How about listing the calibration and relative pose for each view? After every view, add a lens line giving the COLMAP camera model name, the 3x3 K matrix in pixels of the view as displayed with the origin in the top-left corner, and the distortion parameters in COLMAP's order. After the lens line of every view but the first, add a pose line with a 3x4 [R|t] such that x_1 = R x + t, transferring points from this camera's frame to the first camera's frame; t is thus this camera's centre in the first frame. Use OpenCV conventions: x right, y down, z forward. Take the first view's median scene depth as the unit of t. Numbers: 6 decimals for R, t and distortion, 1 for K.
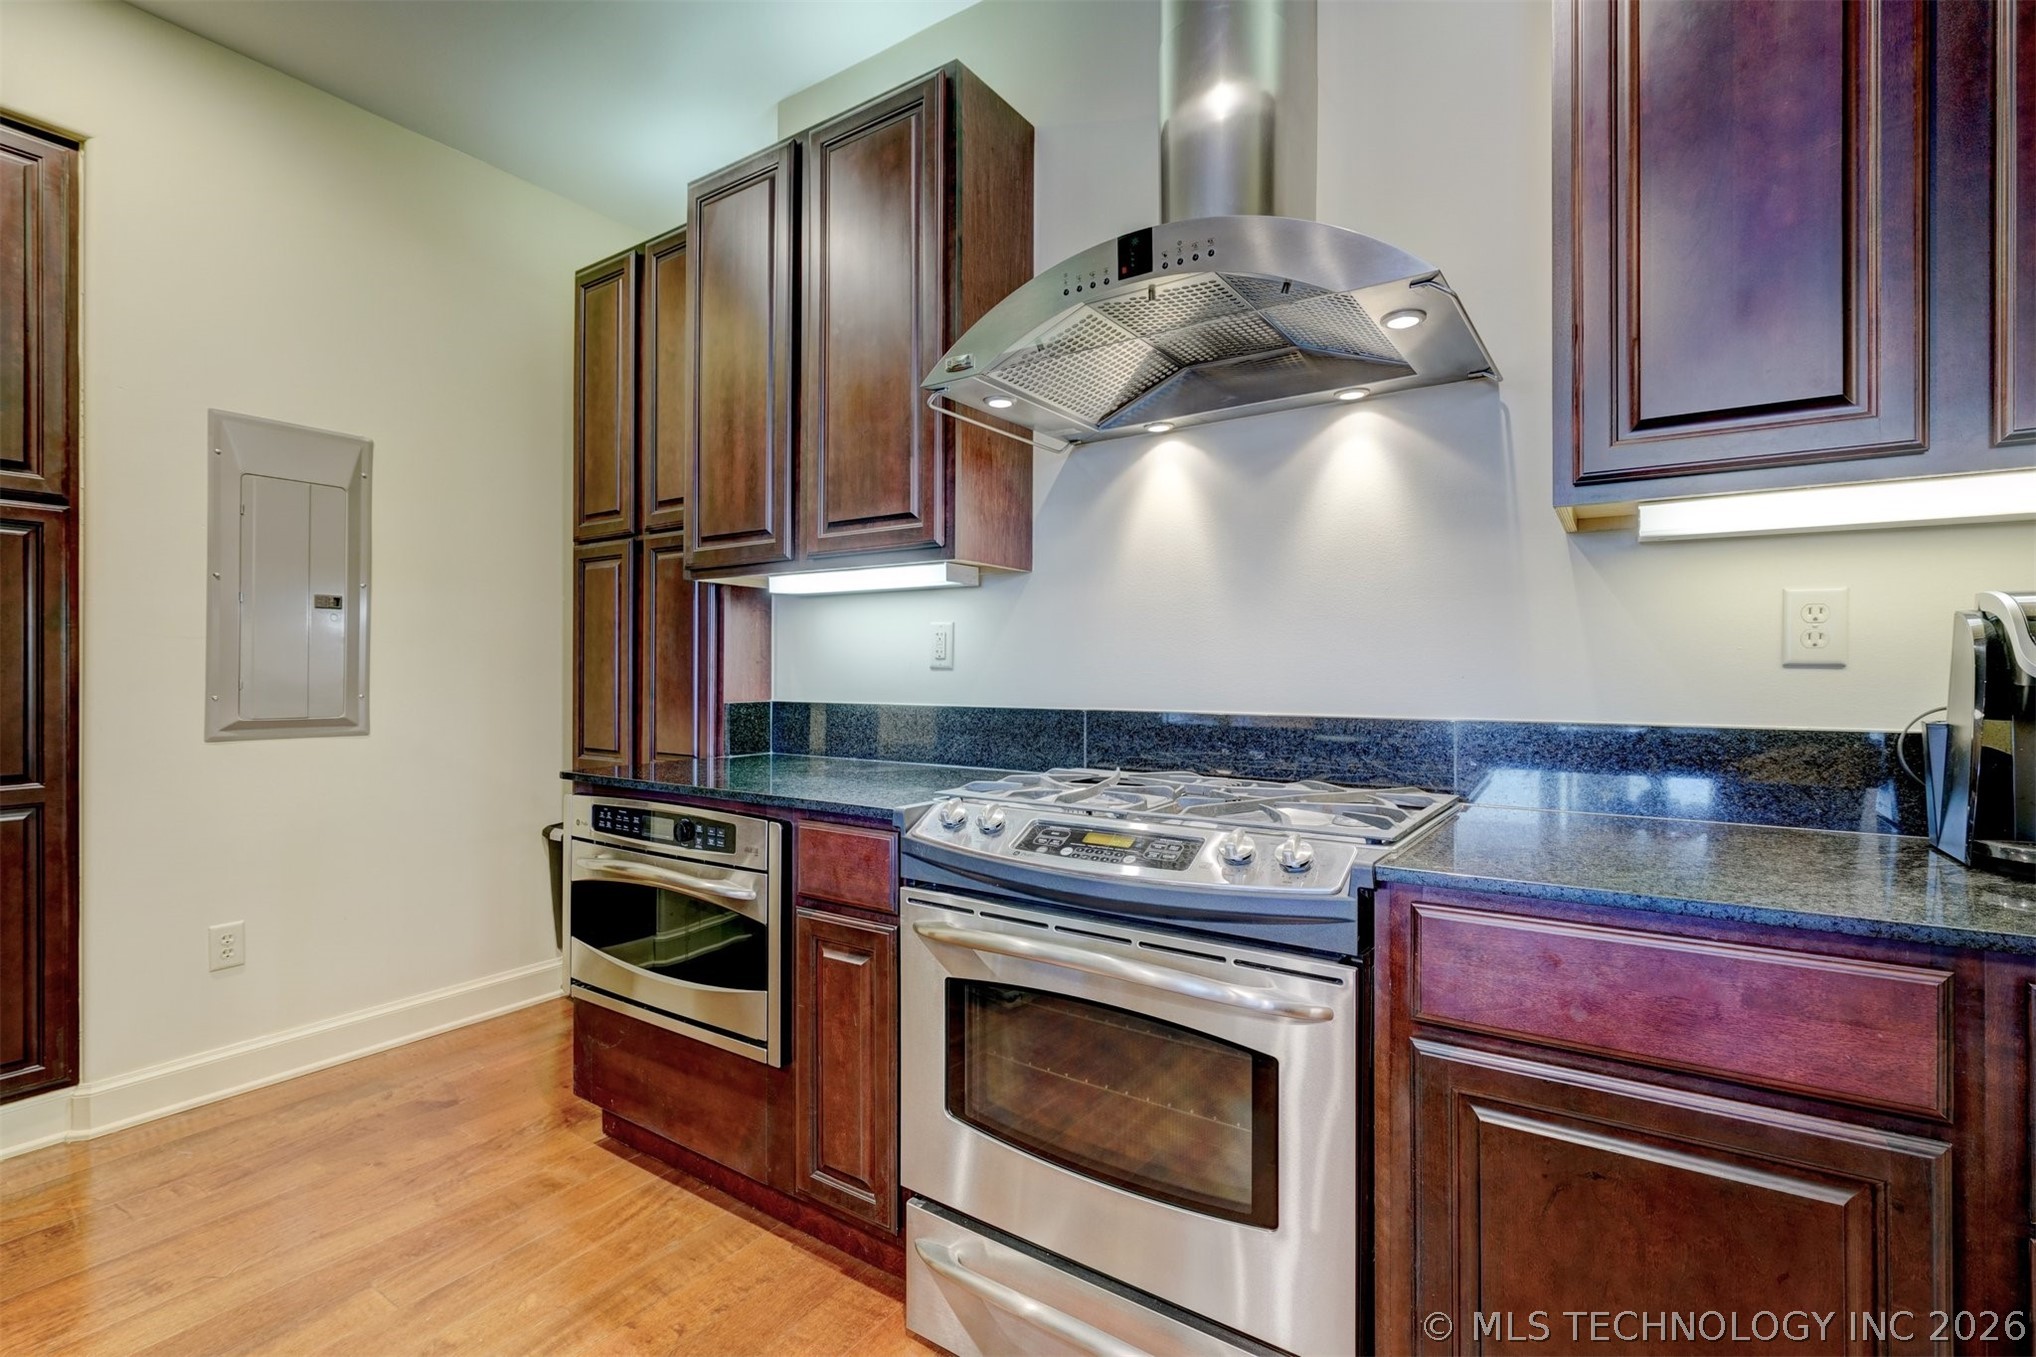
lens RADIAL K [[926.6, 0, 1034.5], [0, 926.6, 675.5], [0, 0, 1]] dist [-0.002879, 0.000937]
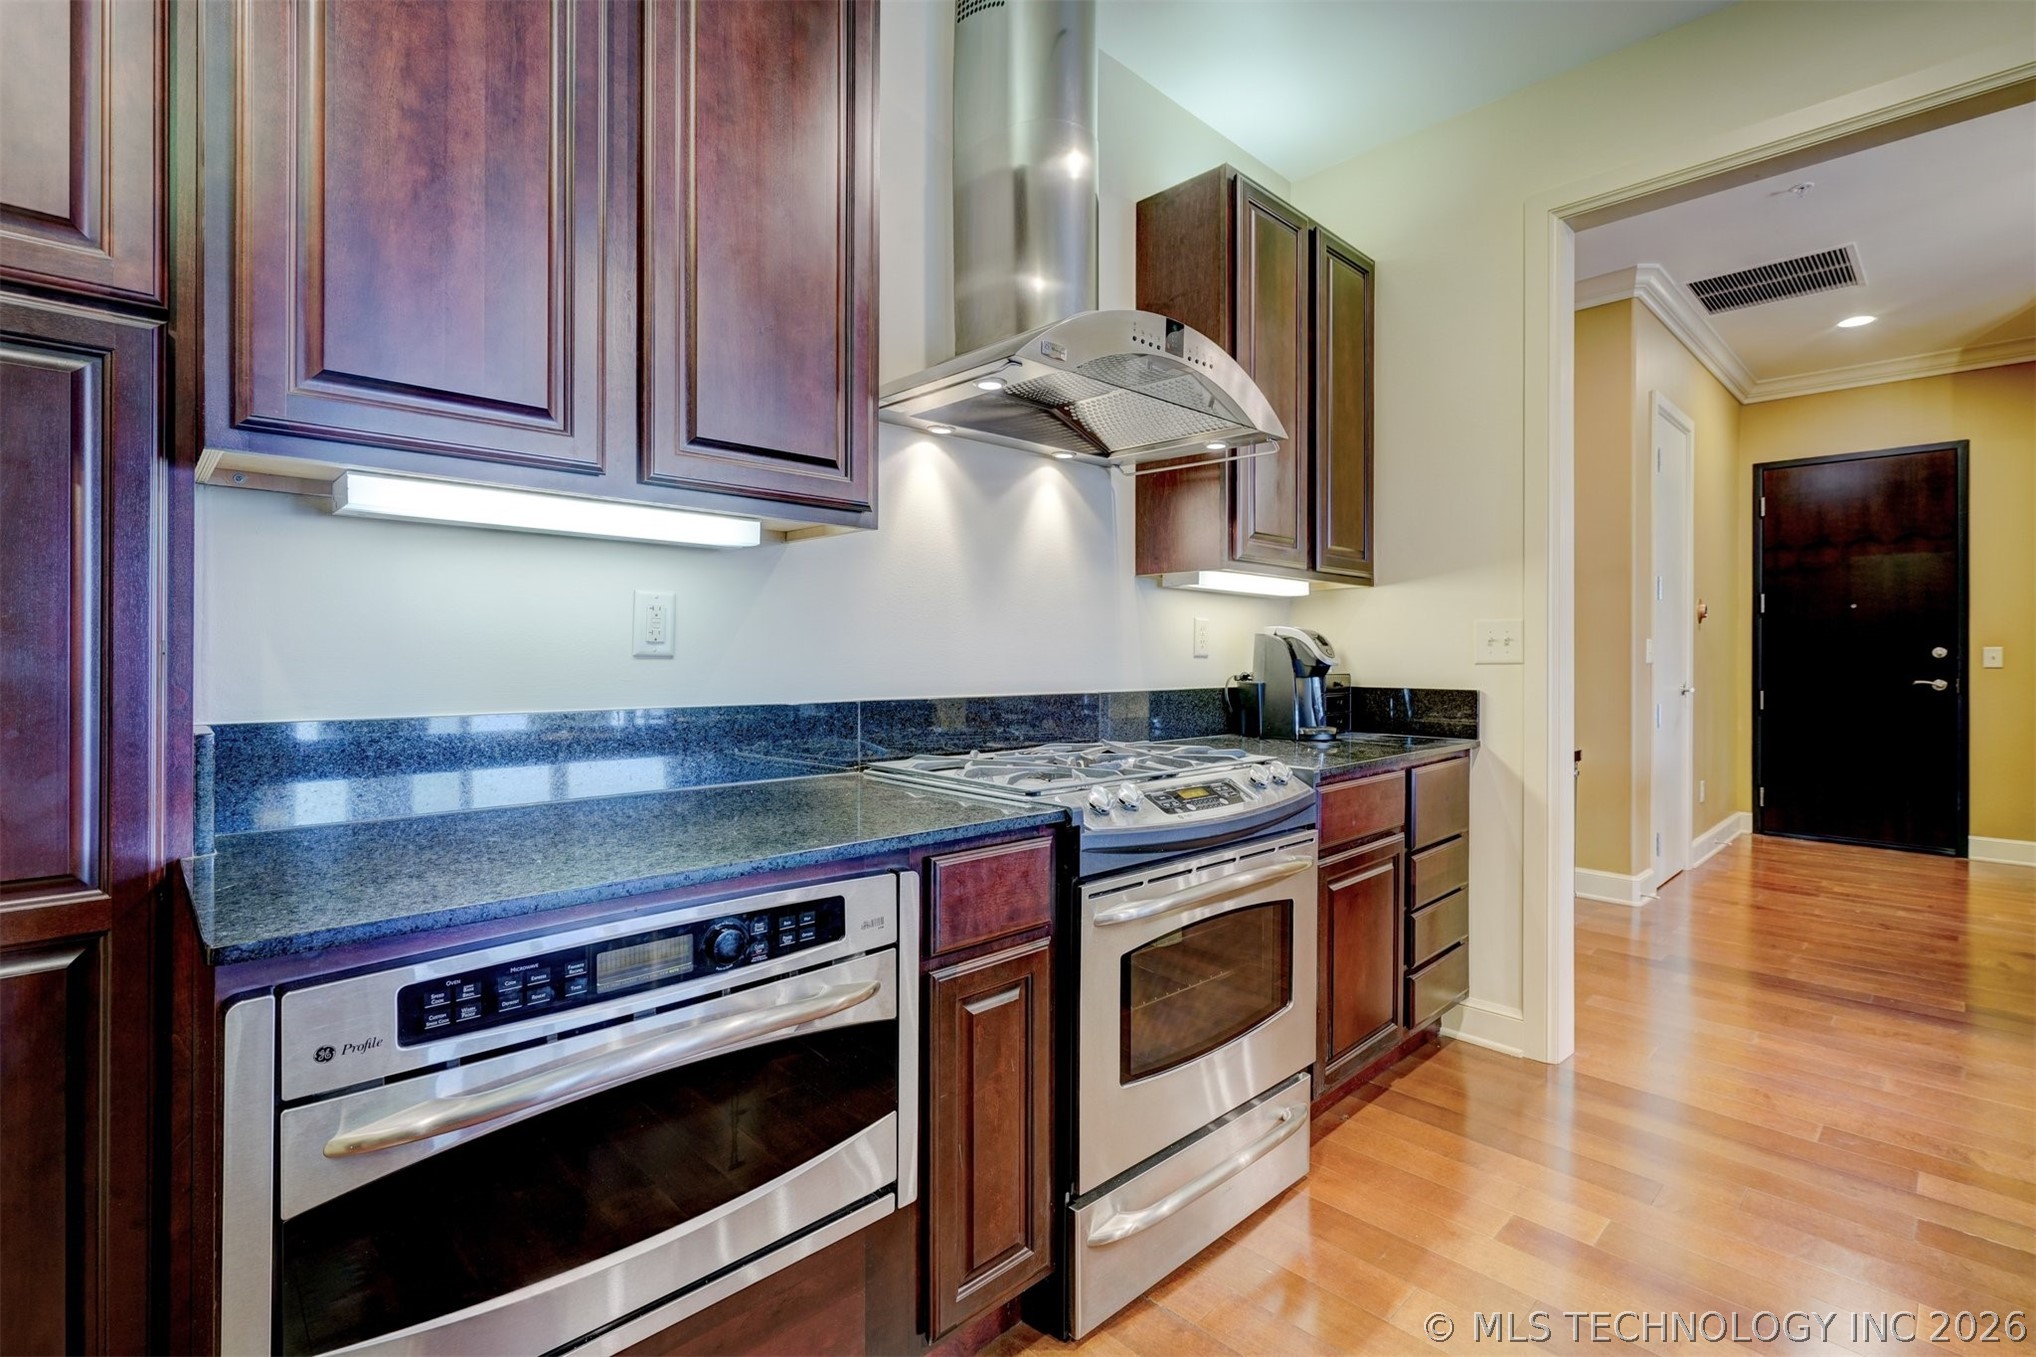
lens RADIAL K [[926.6, 0, 1007.3], [0, 926.6, 664.8], [0, 0, 1]] dist [-0.002879, 0.000937]
pose [[0.224013, -0.011265, 0.974521, -0.918807], [0.000696, 0.999935, 0.011399, -0.010951], [-0.974586, -0.001875, 0.224006, 0.721719]]
